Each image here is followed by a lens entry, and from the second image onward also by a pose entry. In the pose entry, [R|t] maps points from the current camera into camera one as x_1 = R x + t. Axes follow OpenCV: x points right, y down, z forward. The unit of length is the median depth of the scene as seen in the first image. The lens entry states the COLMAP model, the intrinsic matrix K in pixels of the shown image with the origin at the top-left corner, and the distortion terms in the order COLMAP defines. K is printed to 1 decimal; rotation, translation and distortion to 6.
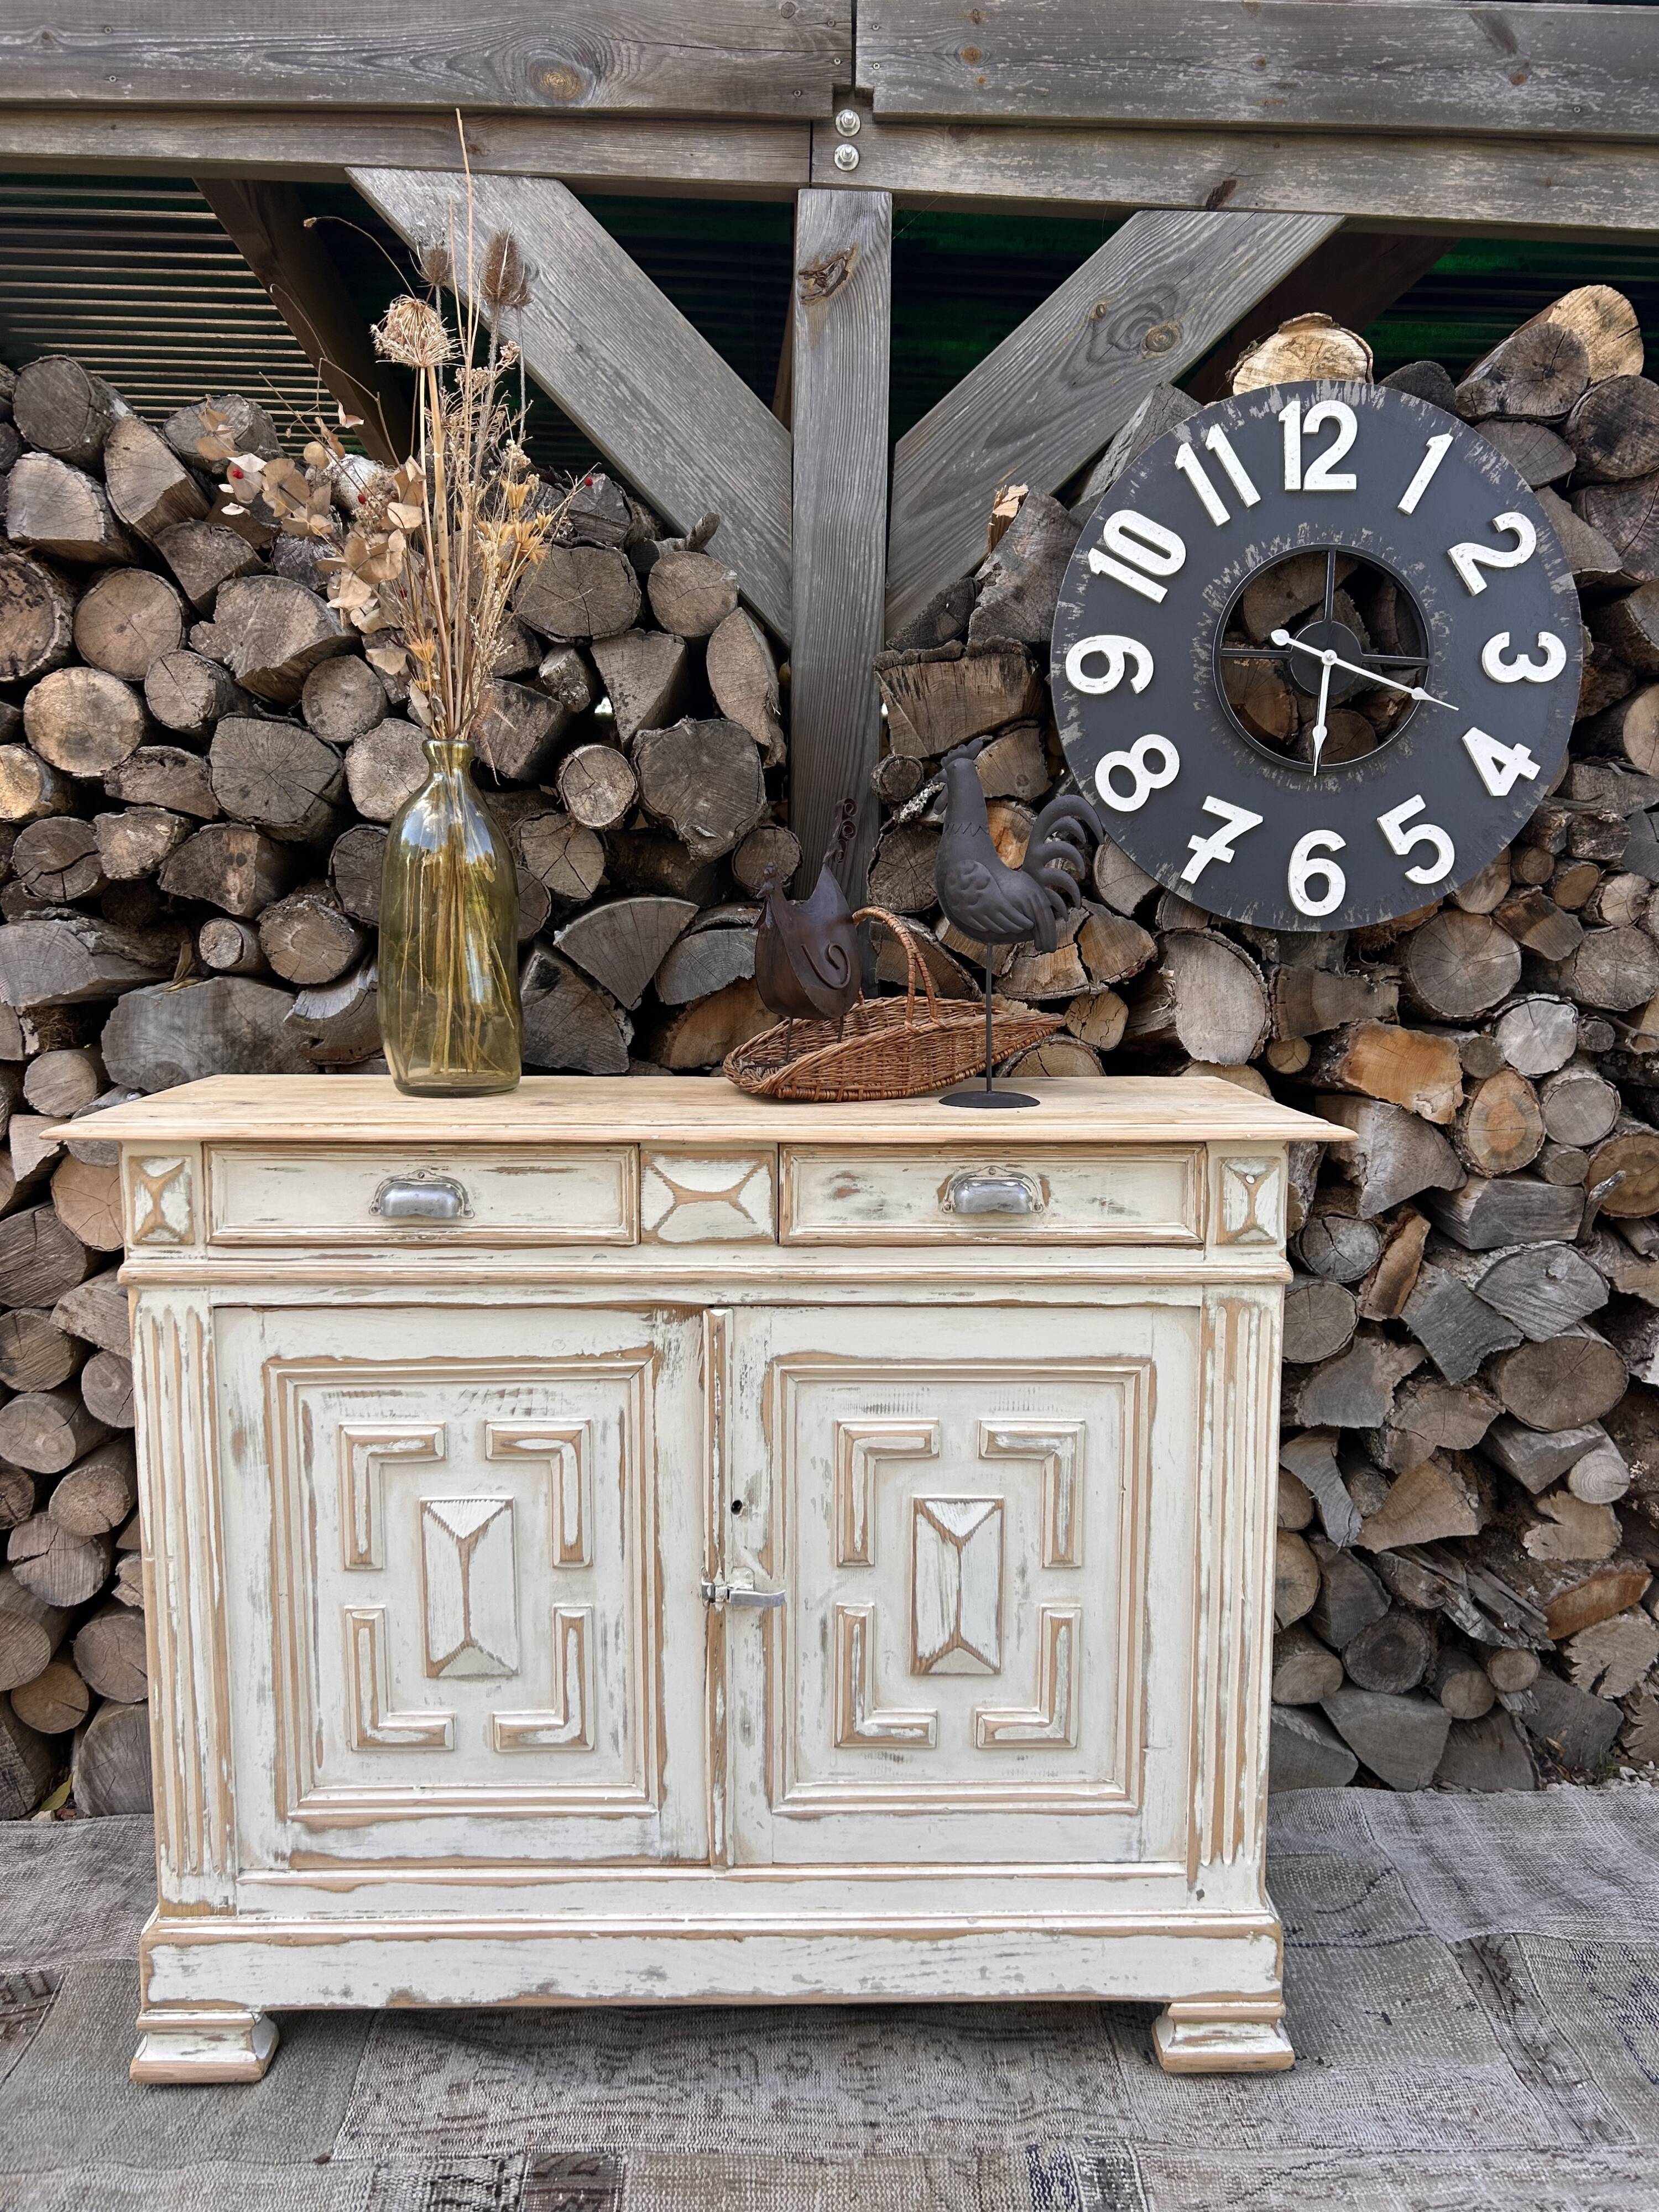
lens RADIAL K [[1677.2, 0, 821.1], [0, 1677.2, 1103.1], [0, 0, 1]] dist [0.046752, -0.053772]
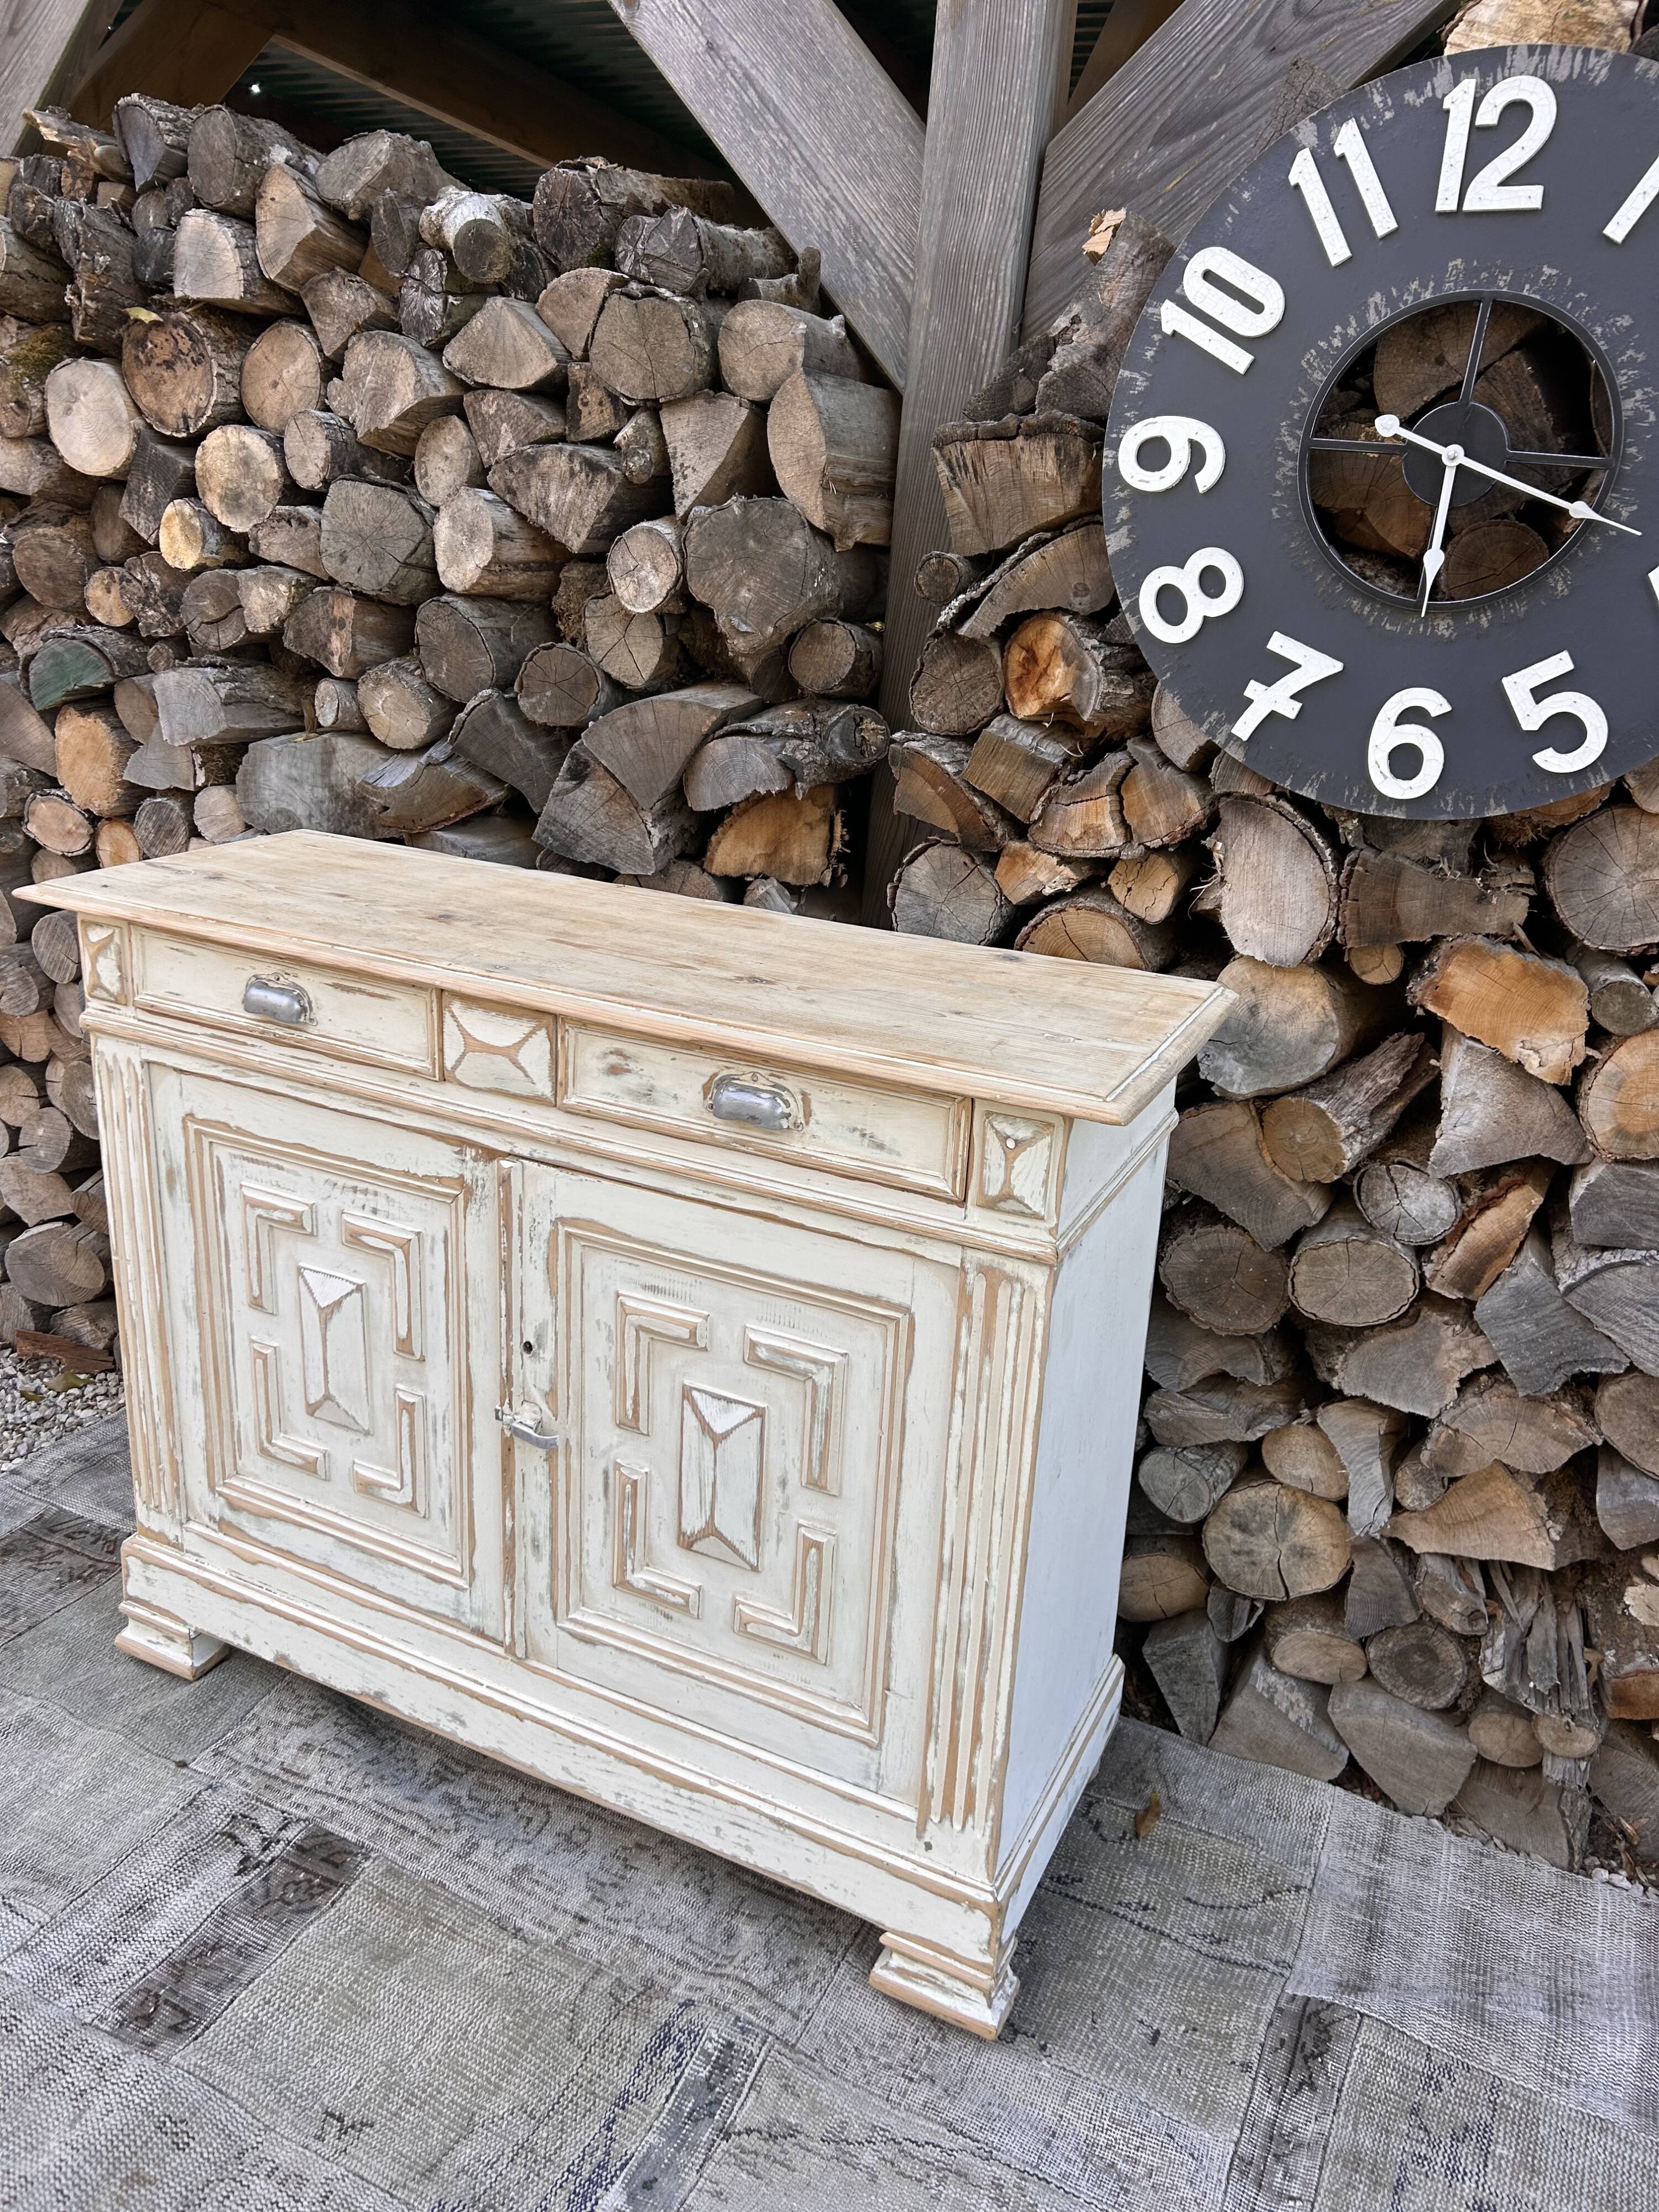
lens RADIAL K [[1677.8, 0, 804.5], [0, 1677.8, 1087.2], [0, 0, 1]] dist [0.044538, -0.048508]
pose [[0.883255, 0.192226, -0.427679, 0.490761], [-0.103797, 0.969632, 0.221449, -0.150637], [0.457260, -0.151204, 0.876385, 0.201188]]
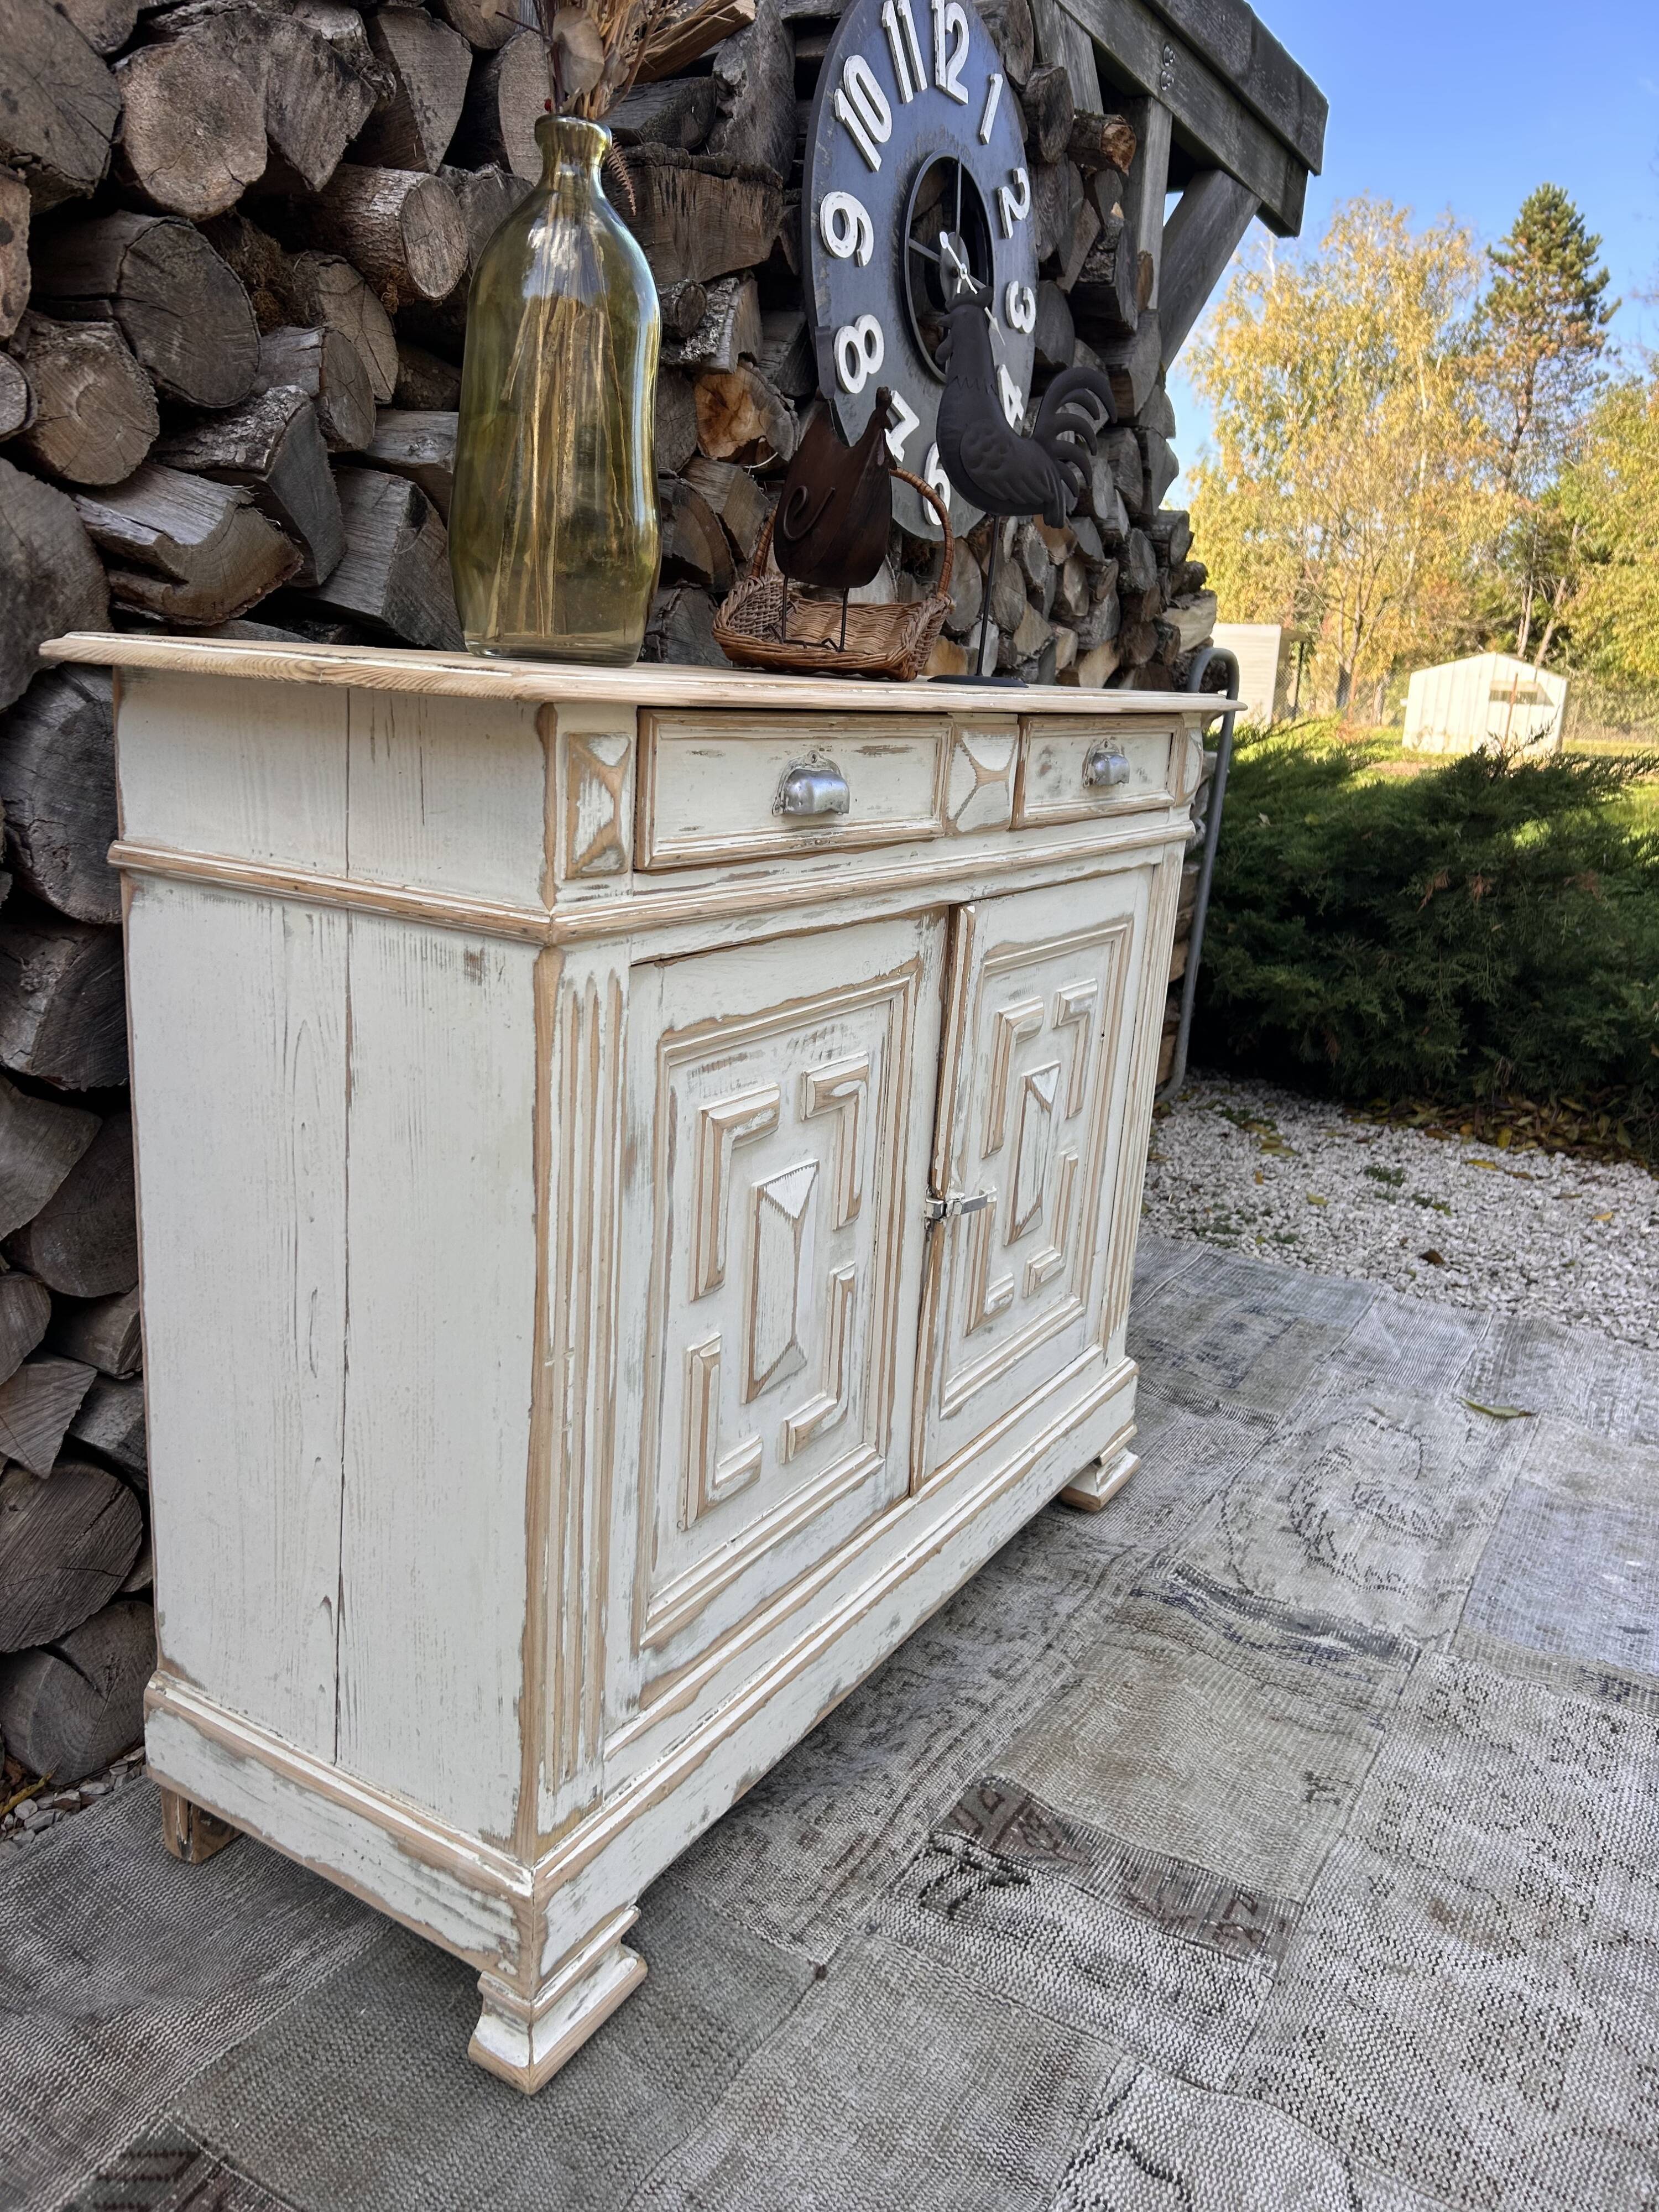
lens RADIAL K [[1677.8, 0, 823.3], [0, 1677.8, 1082.7], [0, 0, 1]] dist [0.044538, -0.048508]
pose [[0.536937, -0.179047, 0.824403, -0.836437], [0.042806, 0.981742, 0.185339, 0.043710], [-0.842535, -0.064226, 0.534798, 0.548770]]
